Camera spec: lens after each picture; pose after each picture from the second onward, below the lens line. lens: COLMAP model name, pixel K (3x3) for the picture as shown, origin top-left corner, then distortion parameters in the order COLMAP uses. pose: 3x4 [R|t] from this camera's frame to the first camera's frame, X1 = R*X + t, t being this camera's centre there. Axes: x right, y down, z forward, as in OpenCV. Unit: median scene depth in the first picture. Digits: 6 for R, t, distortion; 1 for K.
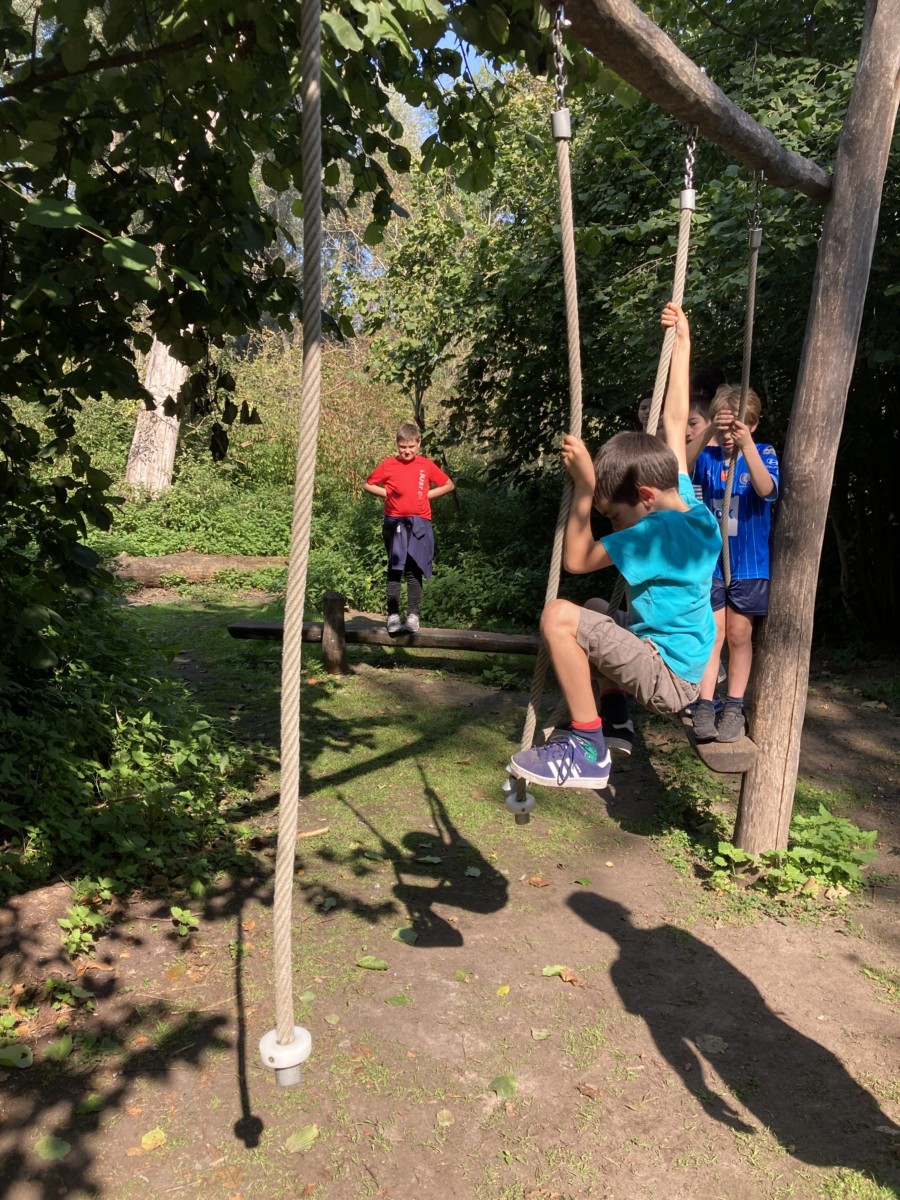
lens RADIAL K [[1014.1, 0, 466.8], [0, 1014.1, 592.5], [0, 0, 1]] dist [0.027379, 0.008483]
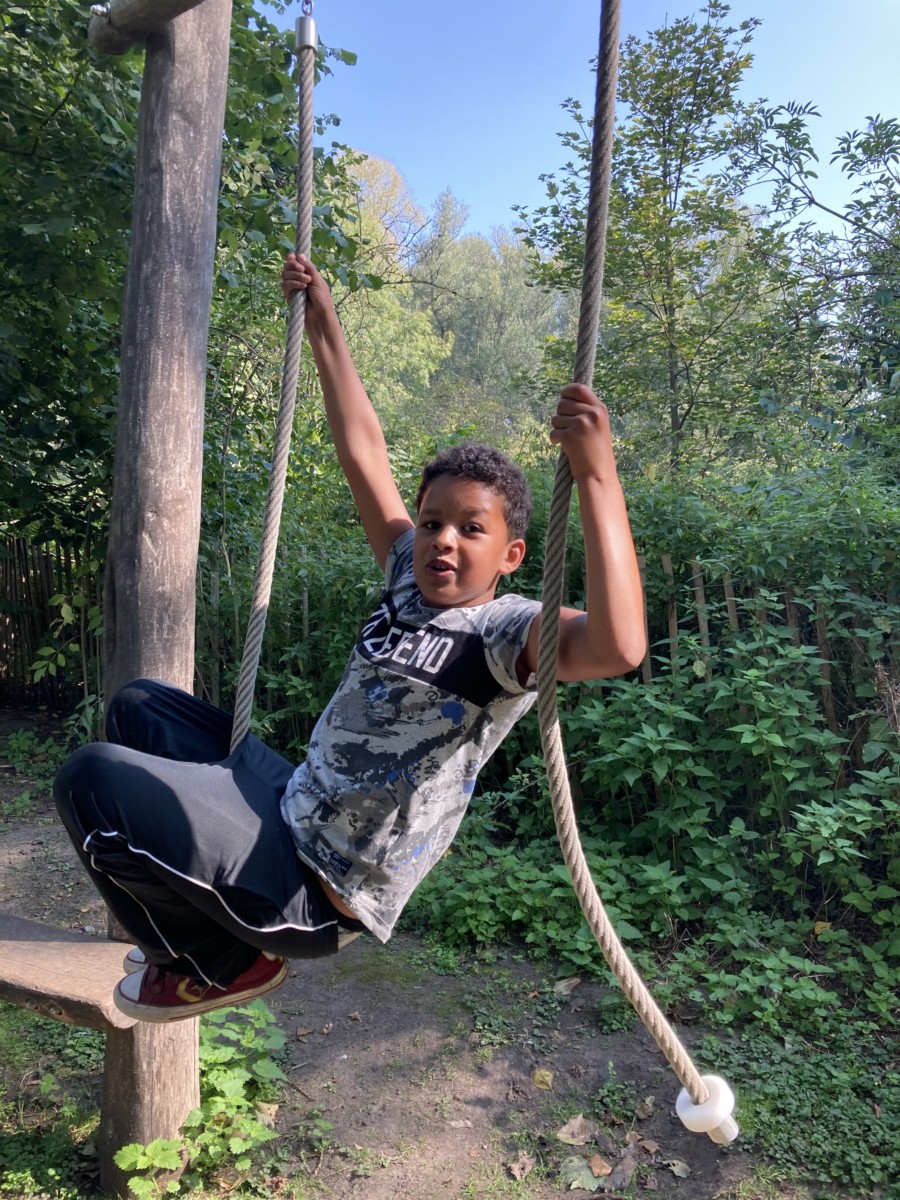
lens RADIAL K [[1014.1, 0, 466.8], [0, 1014.1, 592.5], [0, 0, 1]] dist [0.027379, 0.008483]
pose [[0.369081, -0.090720, 0.924959, -0.173692], [0.117680, 0.991776, 0.050316, -0.062789], [-0.921917, 0.090278, 0.376722, 0.596639]]
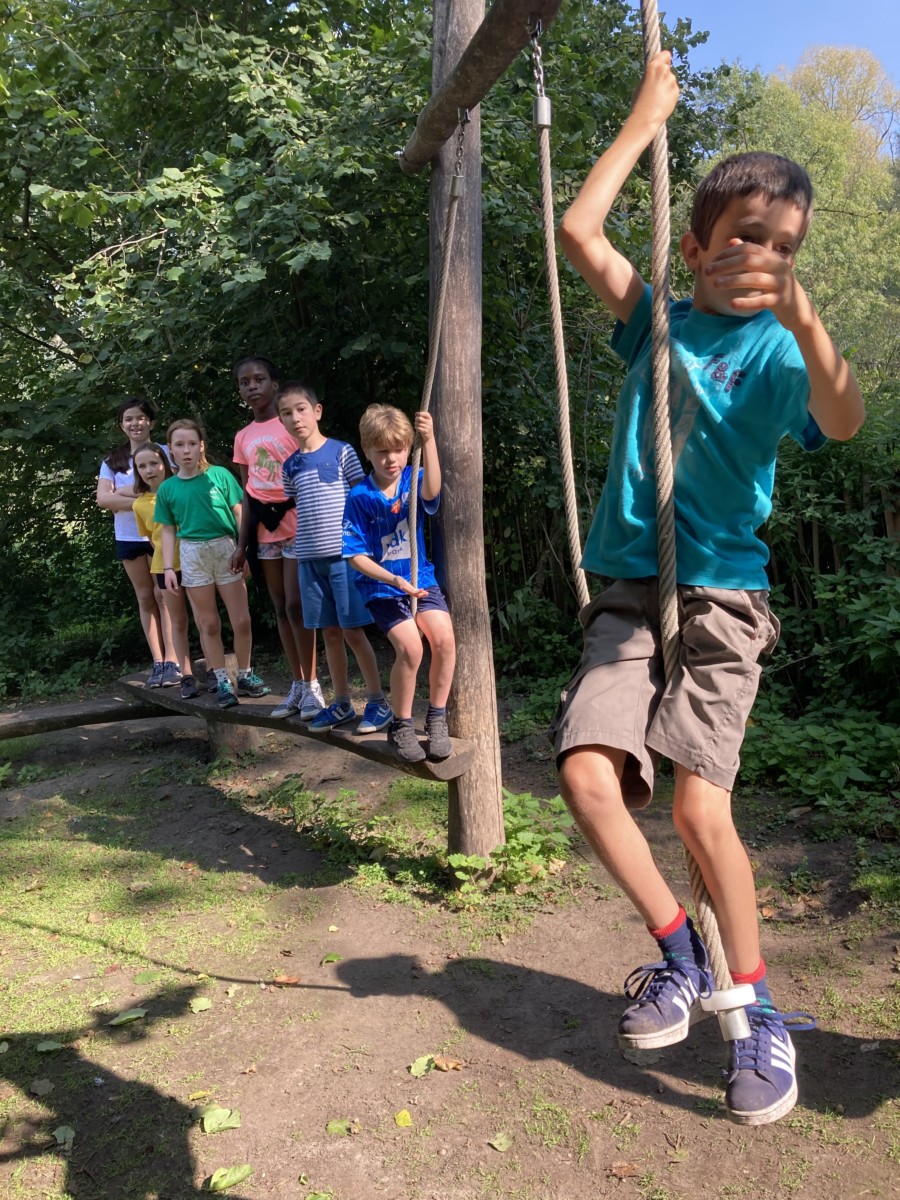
lens RADIAL K [[1007.7, 0, 450.0], [0, 1007.7, 600.0], [0, 0, 1]] dist [0.100601, -0.108137]
pose [[0.757732, -0.166668, 0.630923, -0.296616], [0.187854, 0.981619, 0.033700, -0.013495], [-0.624942, 0.092986, 0.775114, 0.272359]]
